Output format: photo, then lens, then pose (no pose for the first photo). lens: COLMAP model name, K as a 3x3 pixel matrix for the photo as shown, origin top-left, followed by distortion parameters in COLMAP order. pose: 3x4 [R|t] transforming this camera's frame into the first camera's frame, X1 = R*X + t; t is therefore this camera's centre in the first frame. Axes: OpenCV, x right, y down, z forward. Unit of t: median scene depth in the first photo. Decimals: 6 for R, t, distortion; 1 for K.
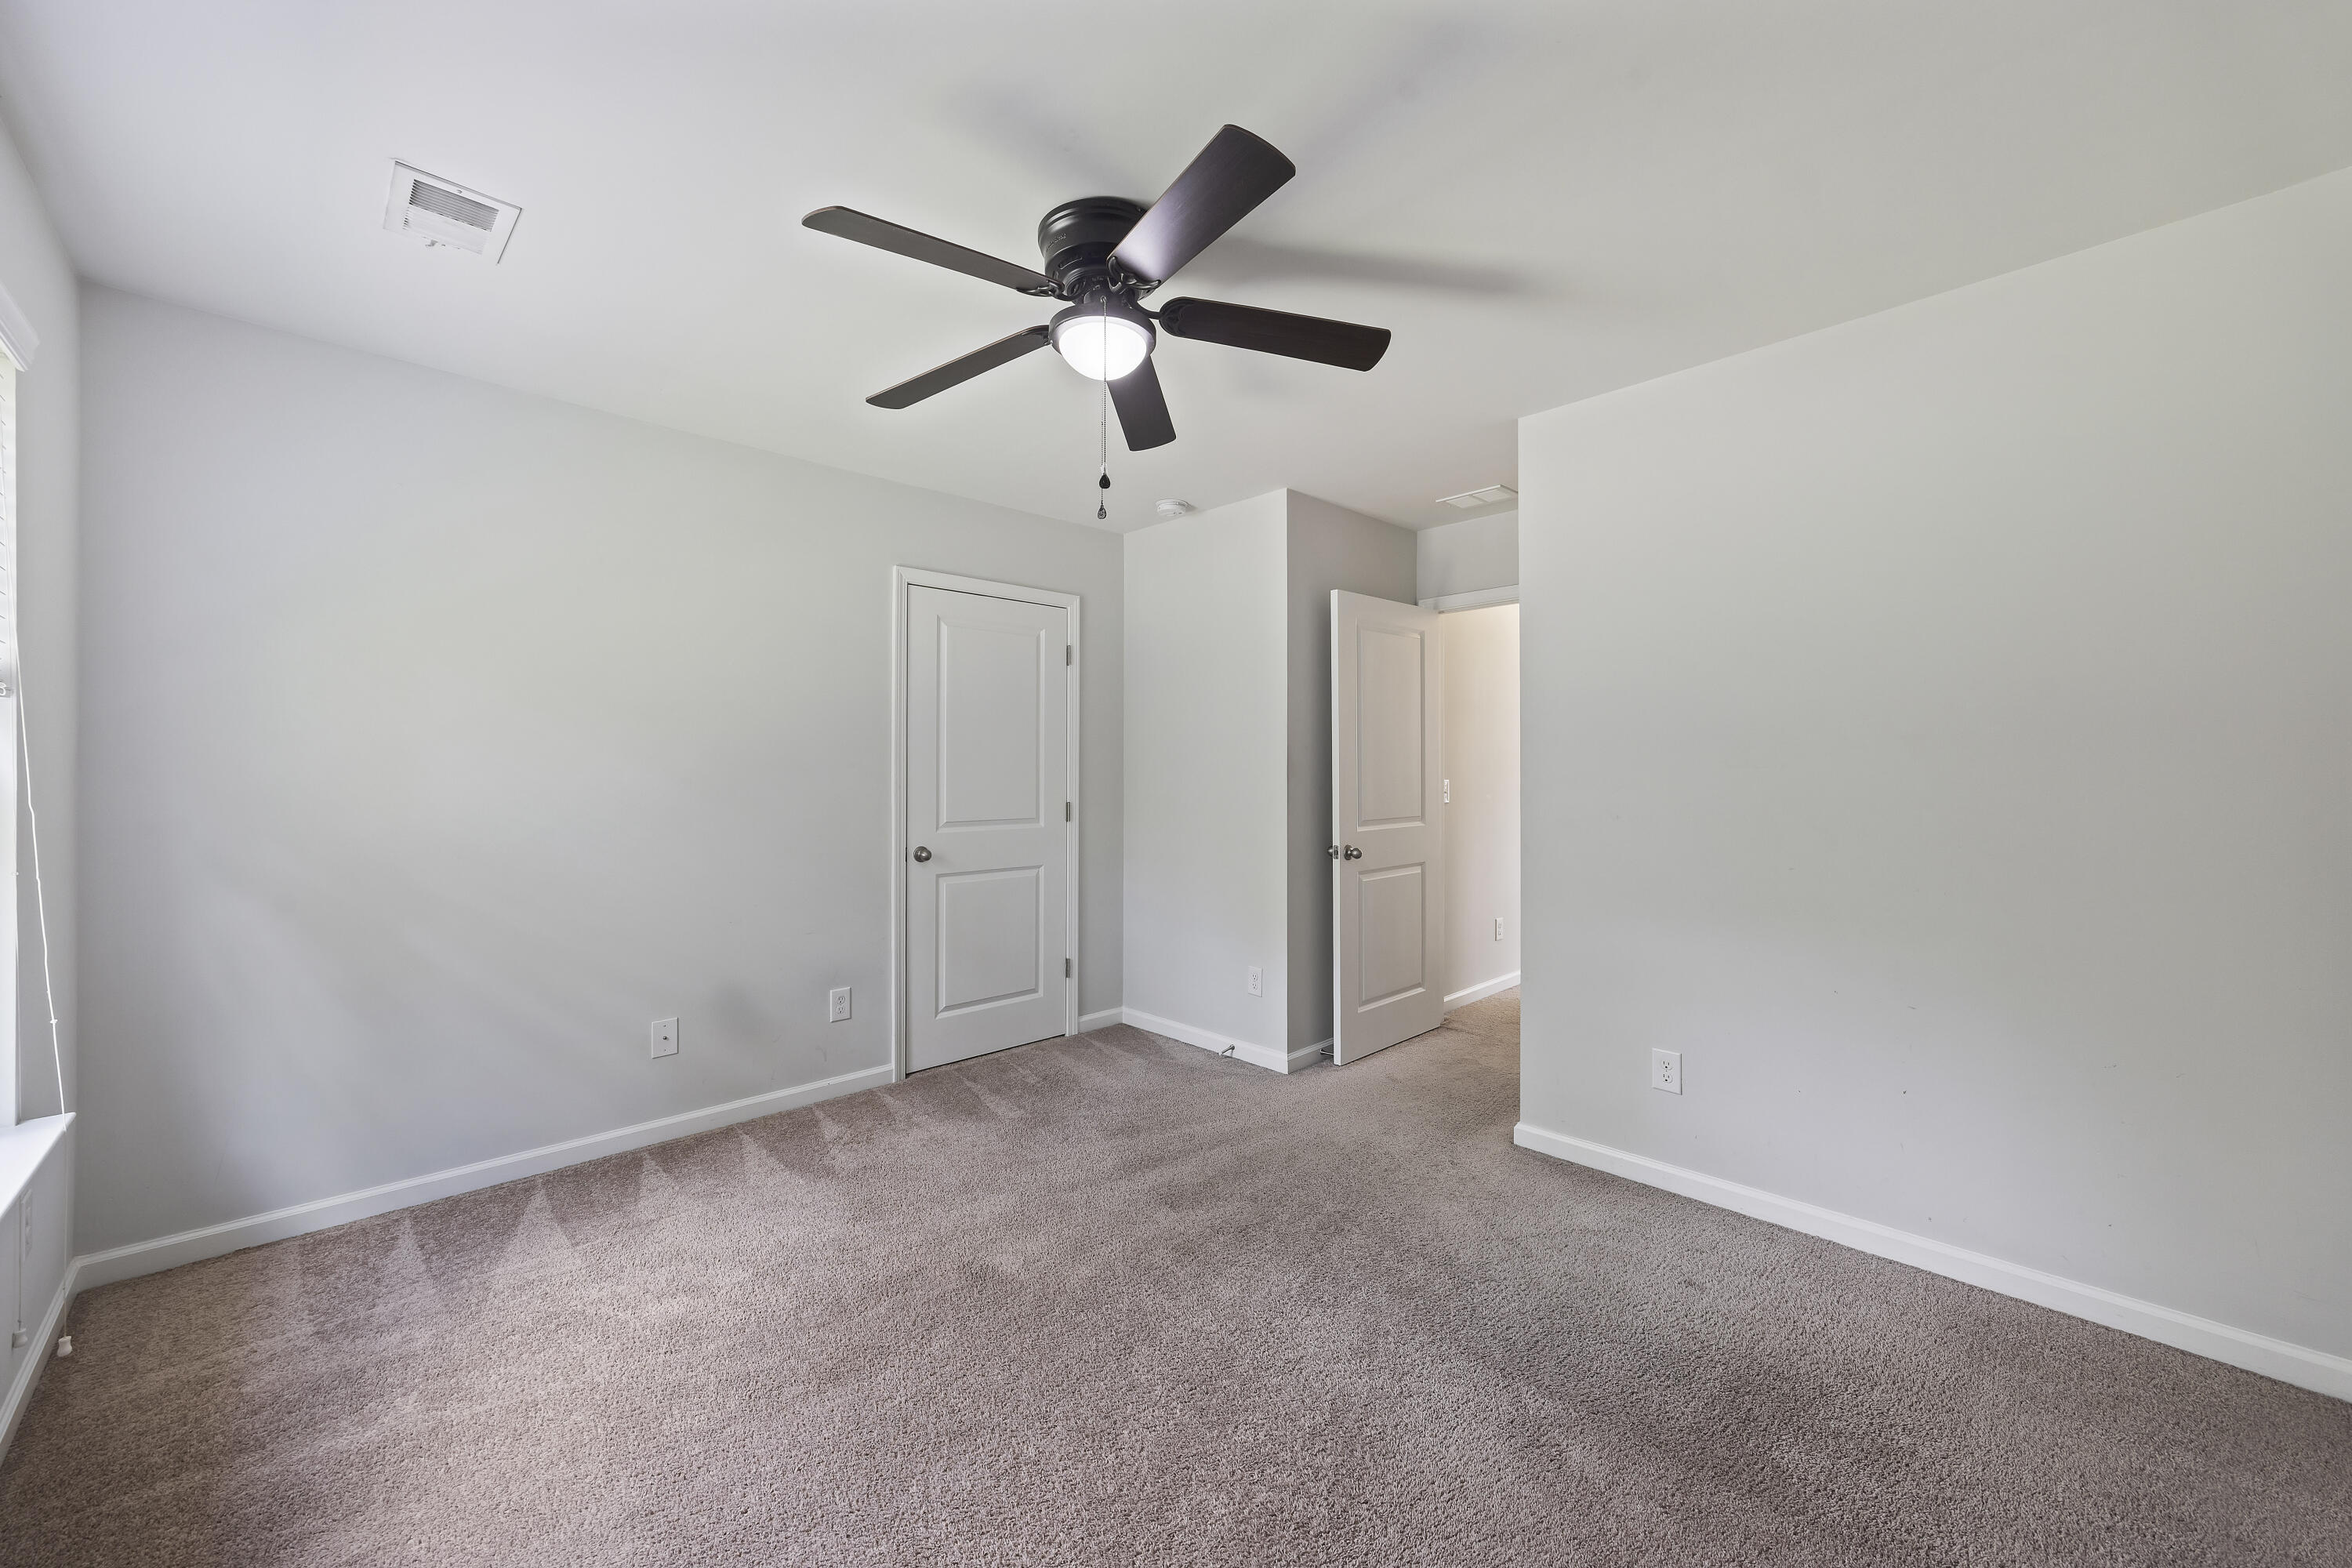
lens RADIAL K [[920.5, 0, 1175.5], [0, 920.5, 753.4], [0, 0, 1]] dist [-0.000079, -0.000098]
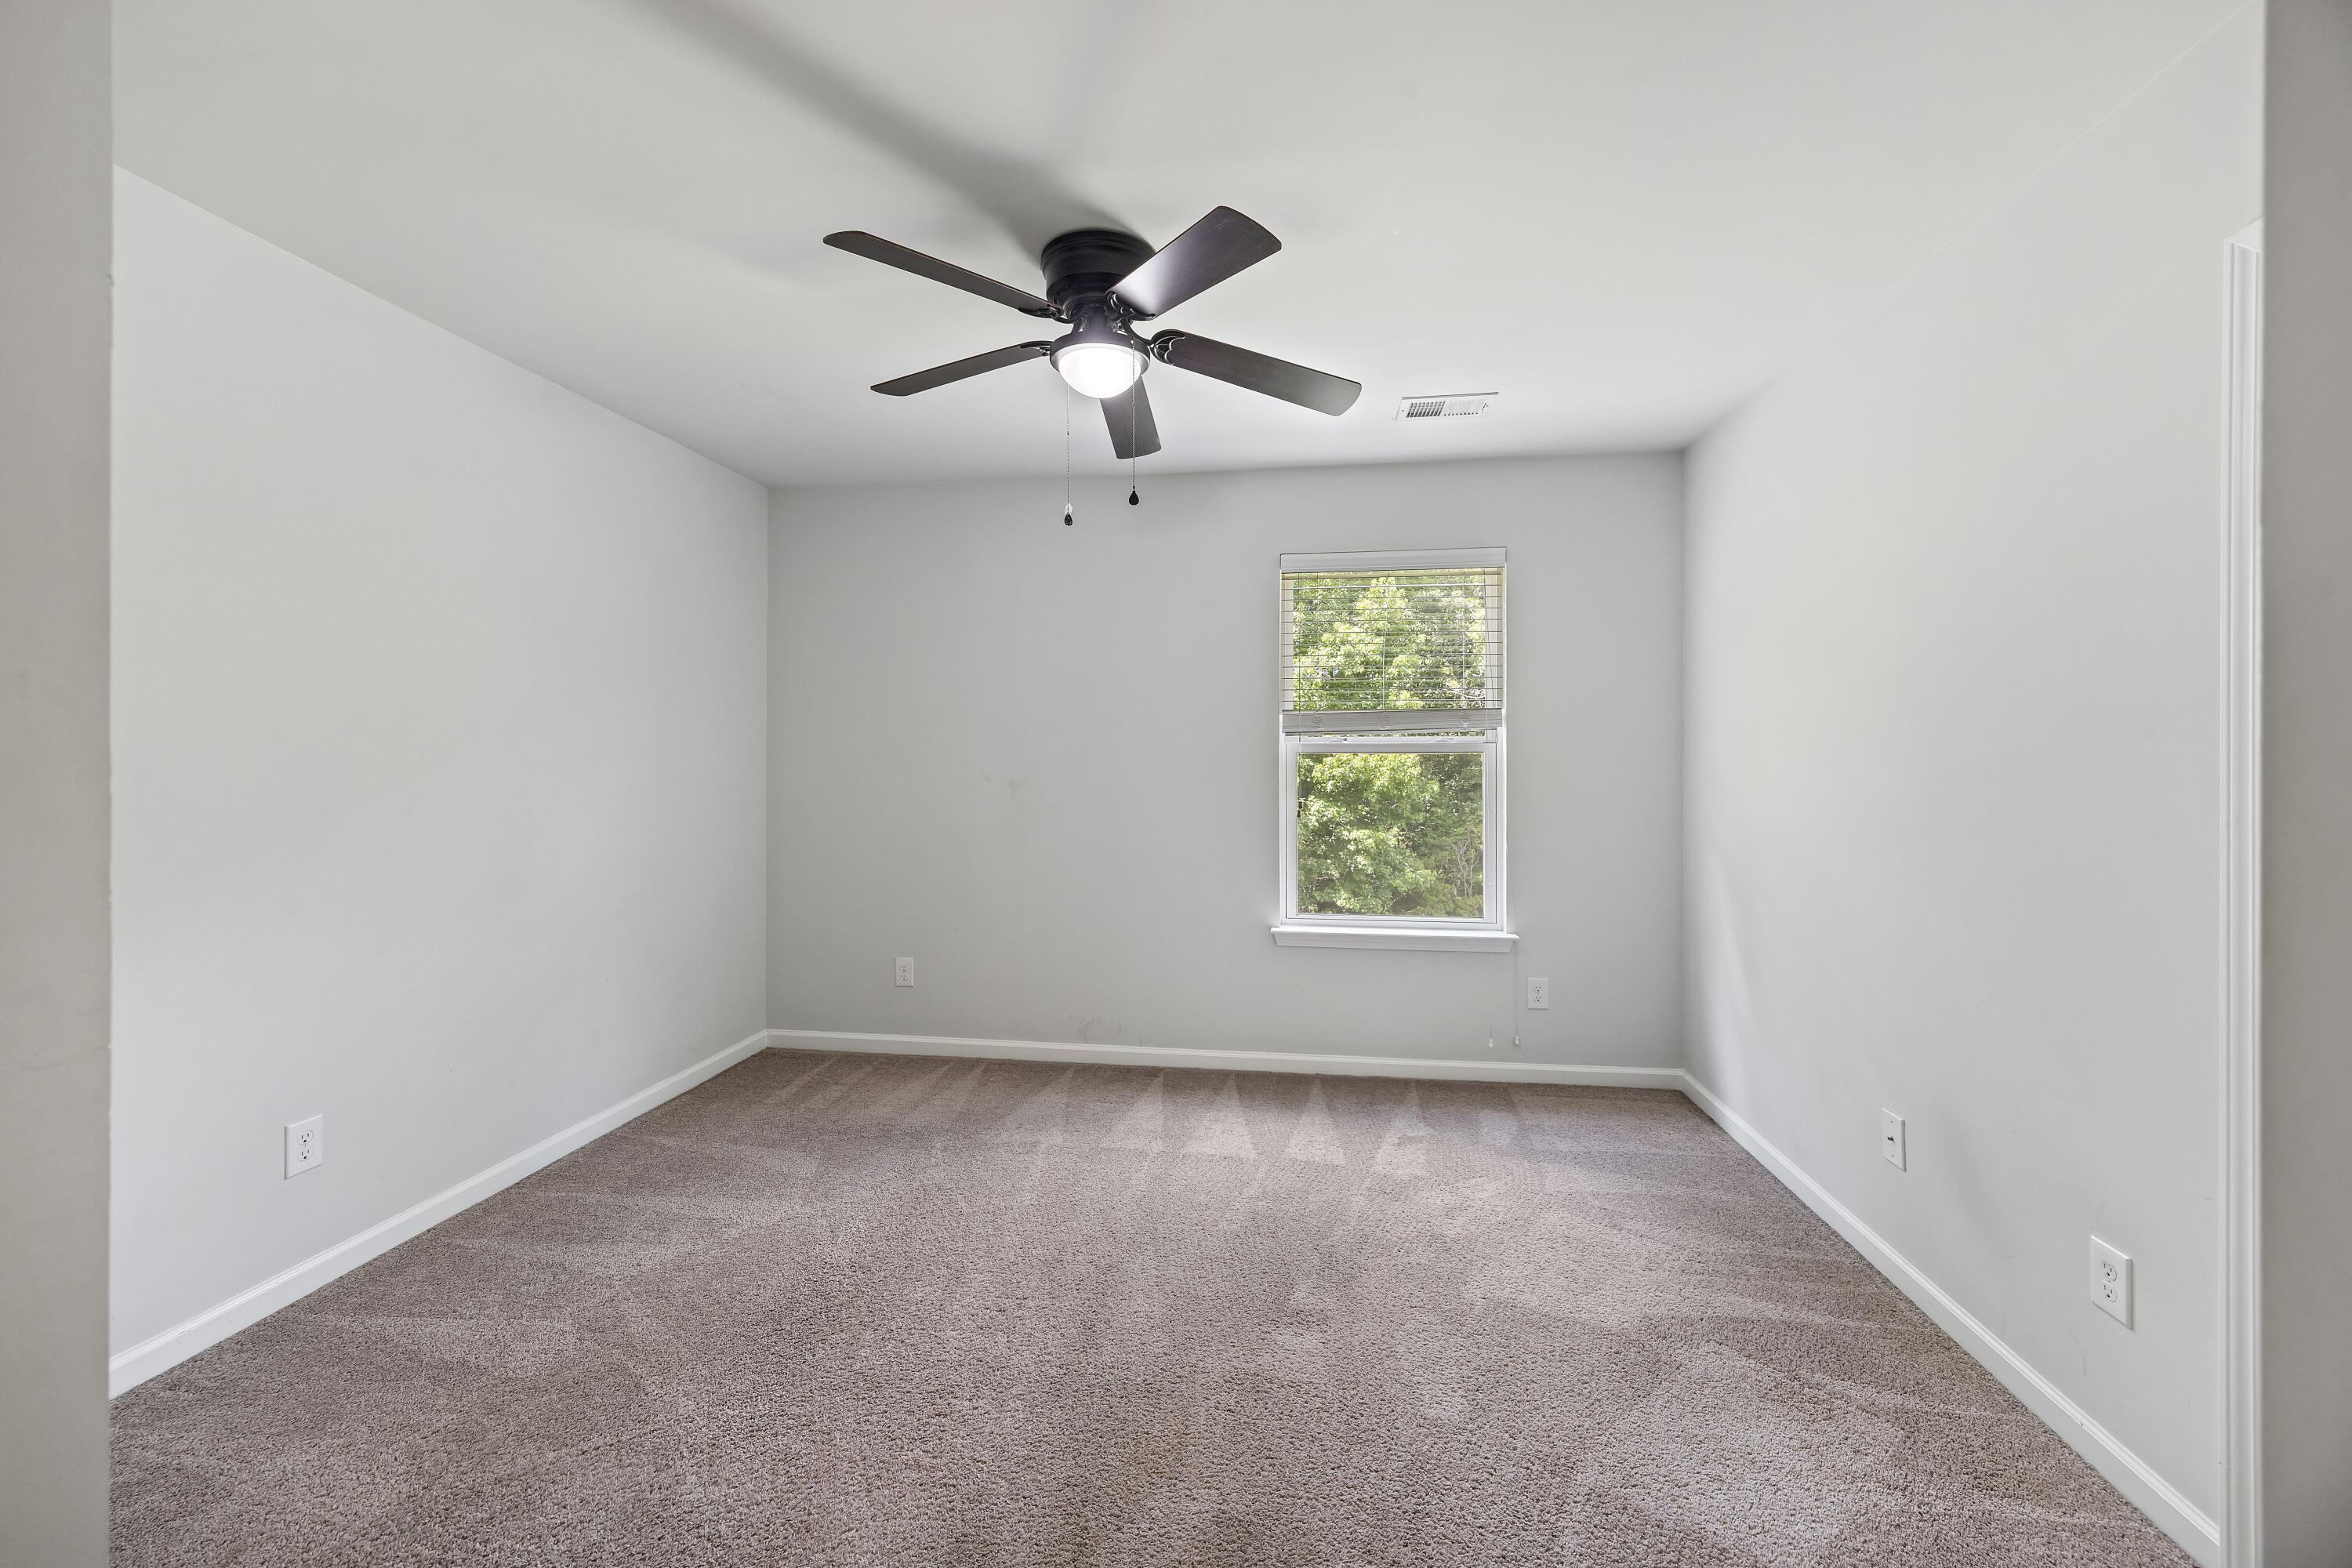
lens RADIAL K [[909.7, 0, 1181.5], [0, 909.7, 774.8], [0, 0, 1]] dist [-0.001309, -0.000092]
pose [[-0.797356, 0.011902, -0.603392, 0.427582], [0.017114, 0.999849, -0.002893, 0.028207], [0.603267, -0.012633, -0.797440, 1.696609]]
